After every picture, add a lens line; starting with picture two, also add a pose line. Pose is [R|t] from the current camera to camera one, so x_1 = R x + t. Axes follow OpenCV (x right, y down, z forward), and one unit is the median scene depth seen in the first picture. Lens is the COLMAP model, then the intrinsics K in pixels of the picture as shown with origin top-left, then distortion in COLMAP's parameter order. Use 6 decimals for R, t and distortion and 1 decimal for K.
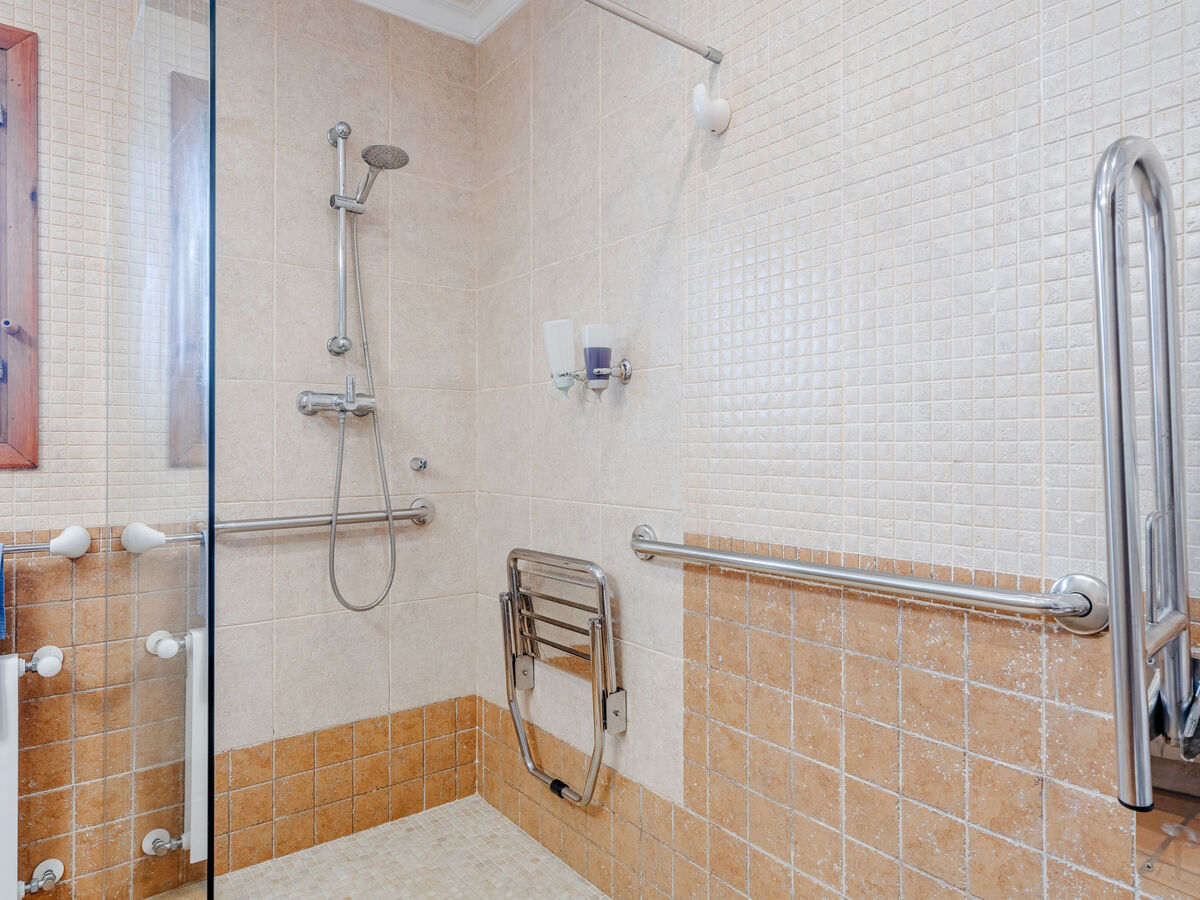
lens RADIAL K [[737.2, 0, 596.7], [0, 737.2, 442.5], [0, 0, 1]] dist [-0.006206, 0.005888]
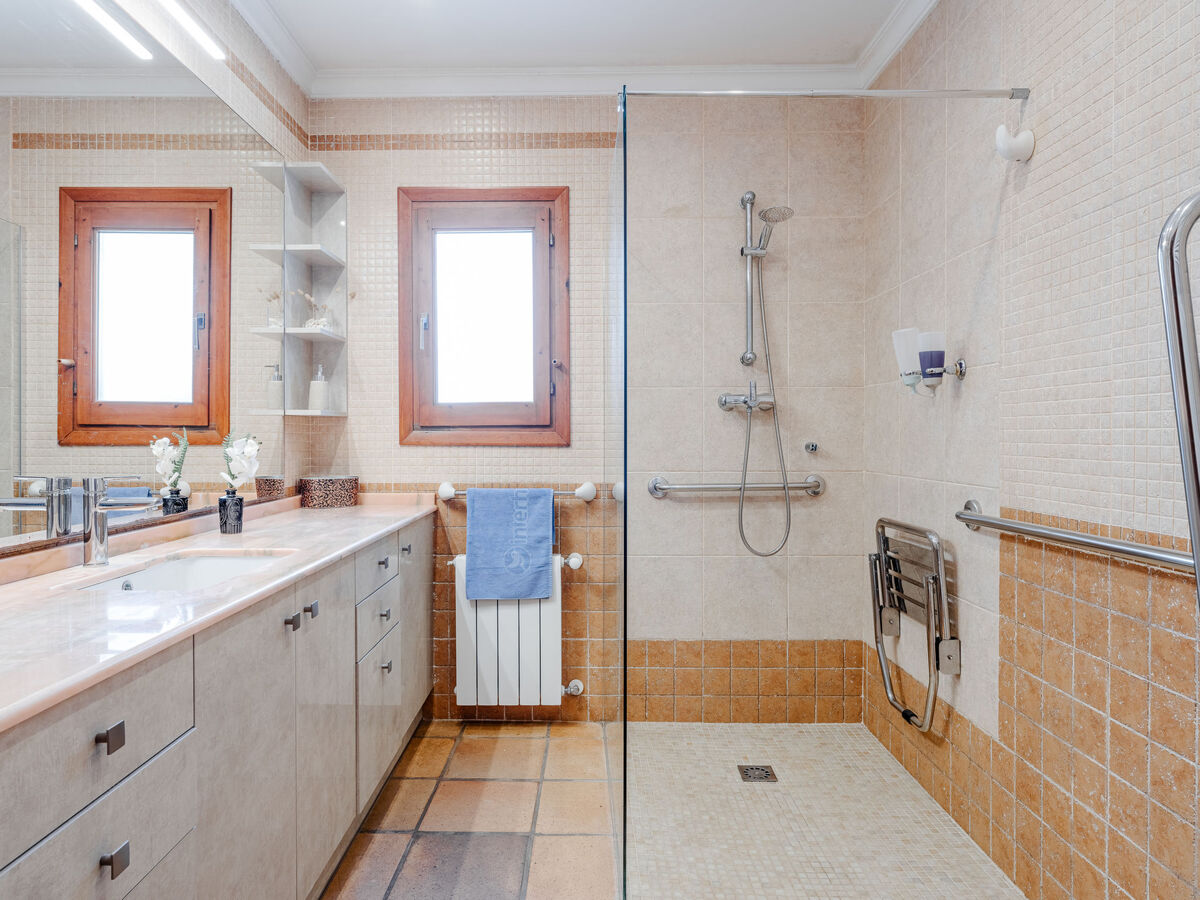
lens RADIAL K [[740.1, 0, 572.4], [0, 740.1, 453.2], [0, 0, 1]] dist [-0.003820, 0.004233]
pose [[0.778953, 0.016105, -0.626876, 0.297996], [0.003299, 0.999551, 0.029778, 0.000491], [0.627074, -0.025263, 0.778550, -0.305588]]
